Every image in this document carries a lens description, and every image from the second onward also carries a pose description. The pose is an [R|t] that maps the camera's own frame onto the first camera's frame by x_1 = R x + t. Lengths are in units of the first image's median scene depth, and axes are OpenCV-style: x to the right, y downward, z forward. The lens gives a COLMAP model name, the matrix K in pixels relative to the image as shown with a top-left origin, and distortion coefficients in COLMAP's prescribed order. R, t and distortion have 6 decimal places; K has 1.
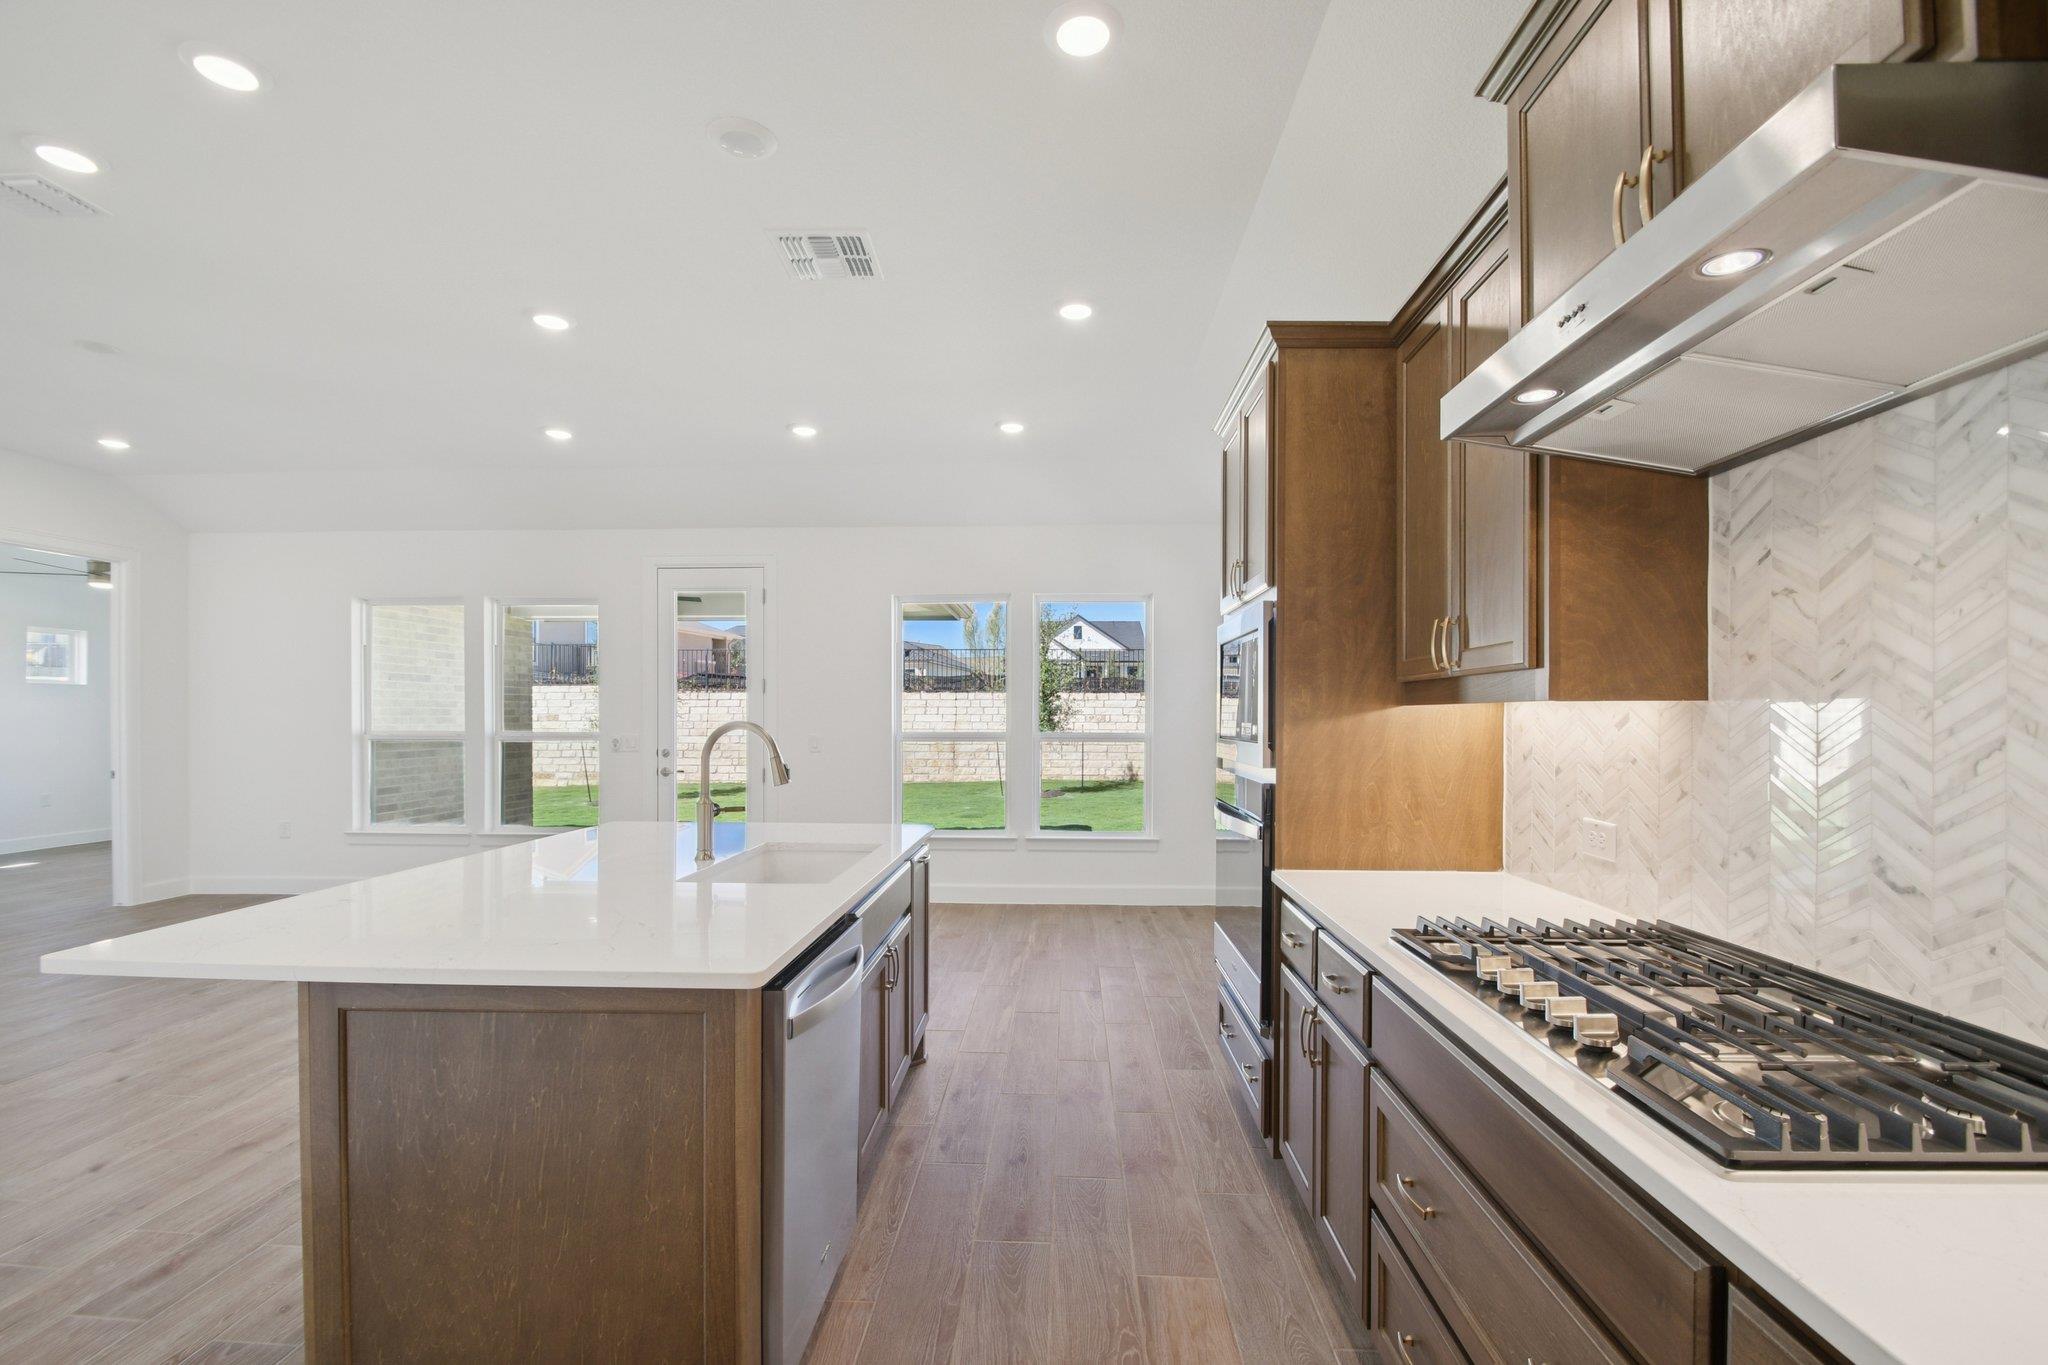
lens RADIAL K [[918.3, 0, 1025.0], [0, 918.3, 721.1], [0, 0, 1]] dist [0.011886, -0.000276]
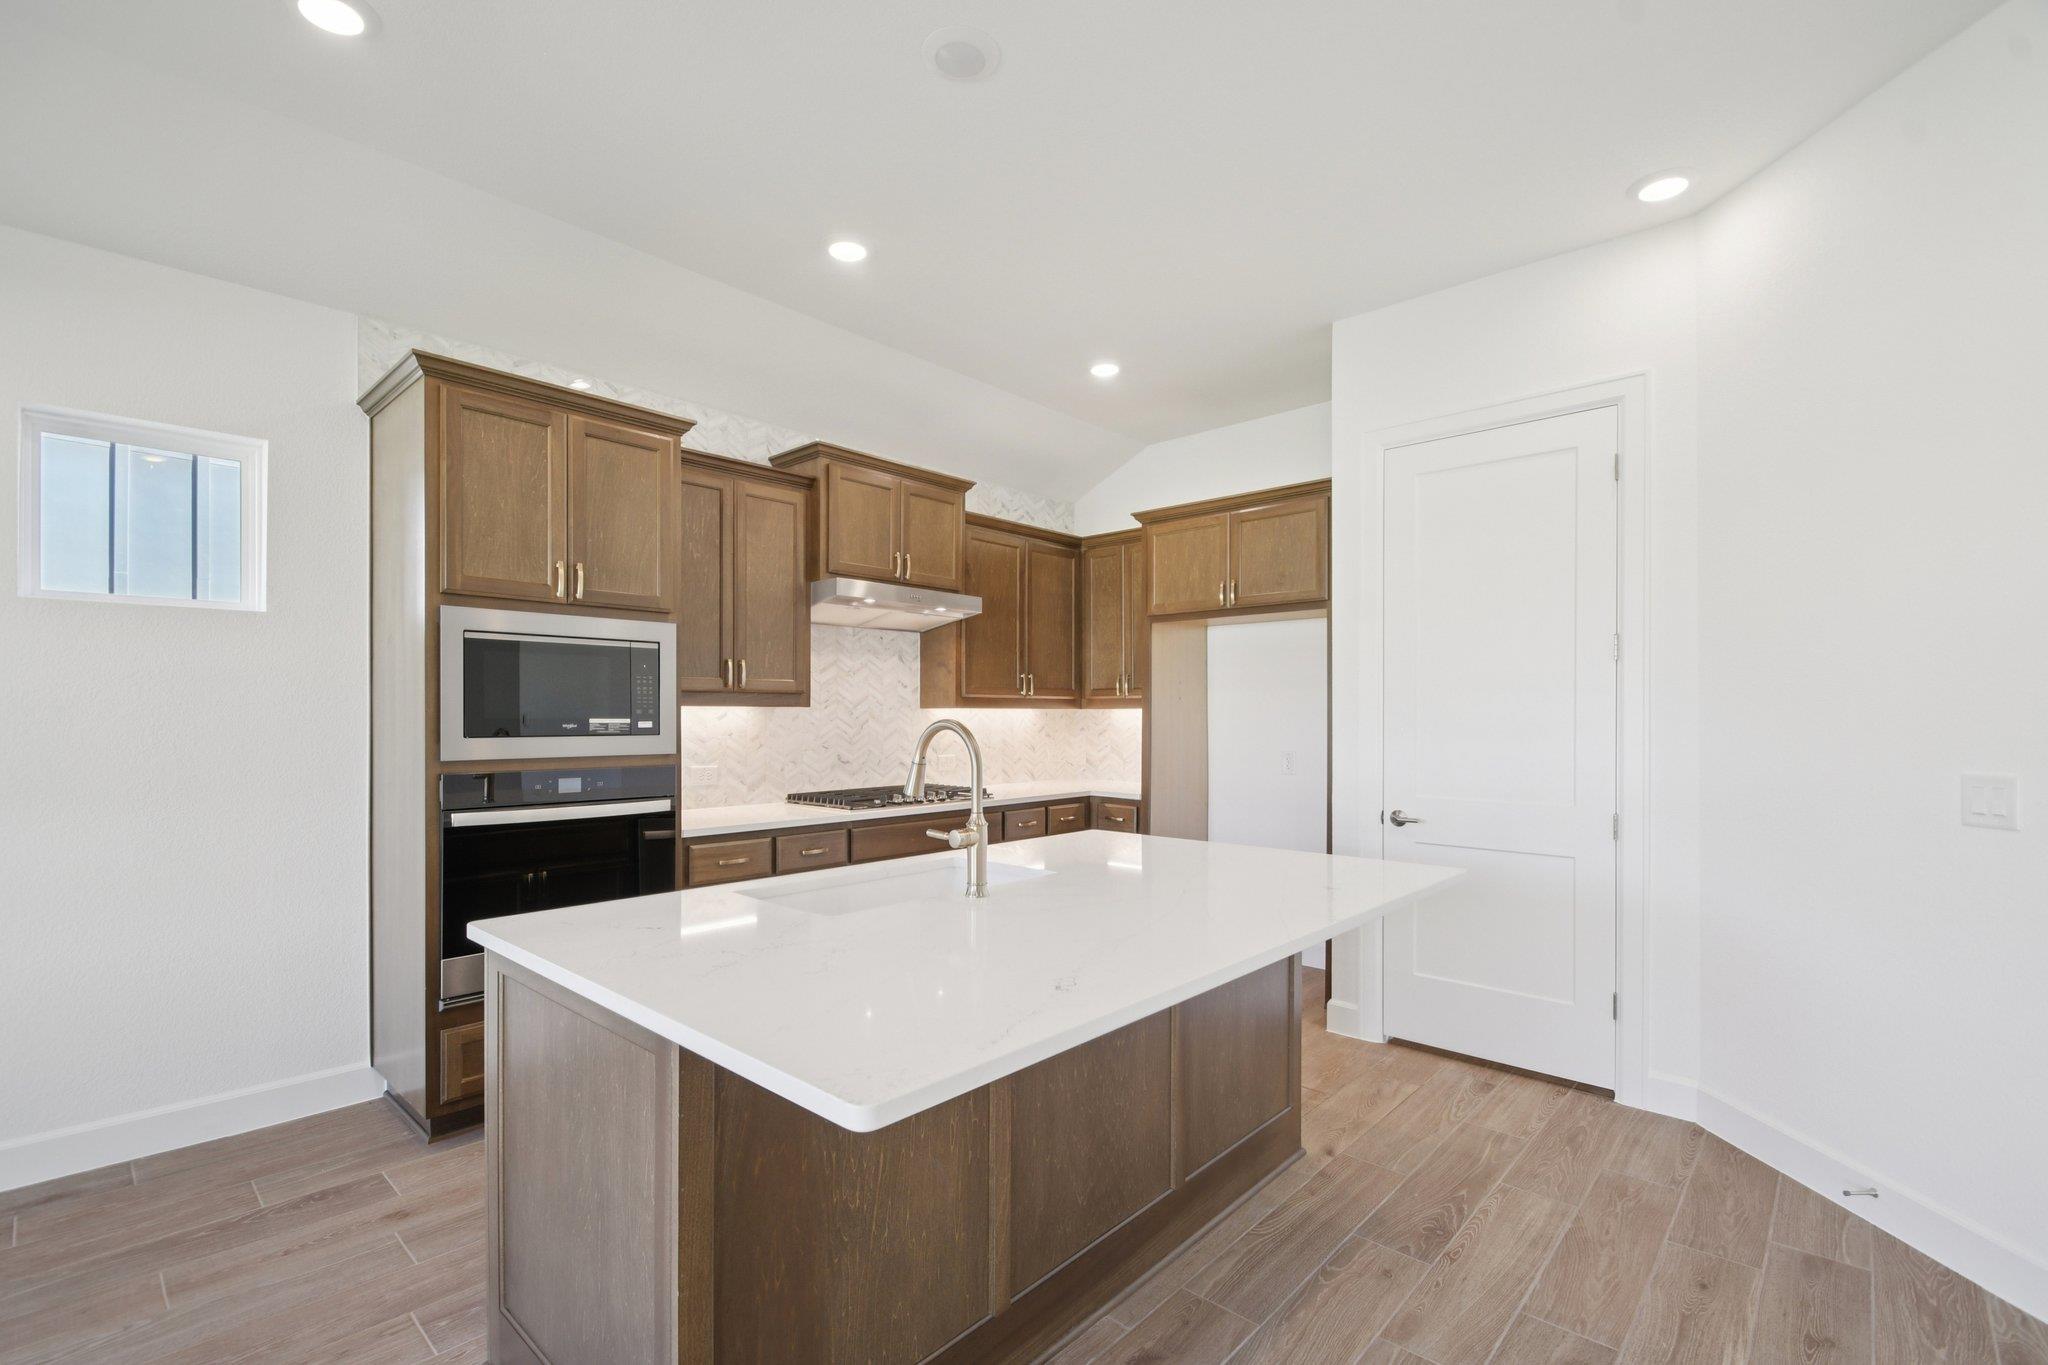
lens RADIAL K [[918.3, 0, 1025.0], [0, 918.3, 721.1], [0, 0, 1]] dist [0.011886, -0.000276]
pose [[-0.765791, -0.006187, 0.643060, -1.754339], [0.002811, 0.999912, 0.012968, -0.019476], [-0.643083, 0.011738, -0.765706, 3.078263]]
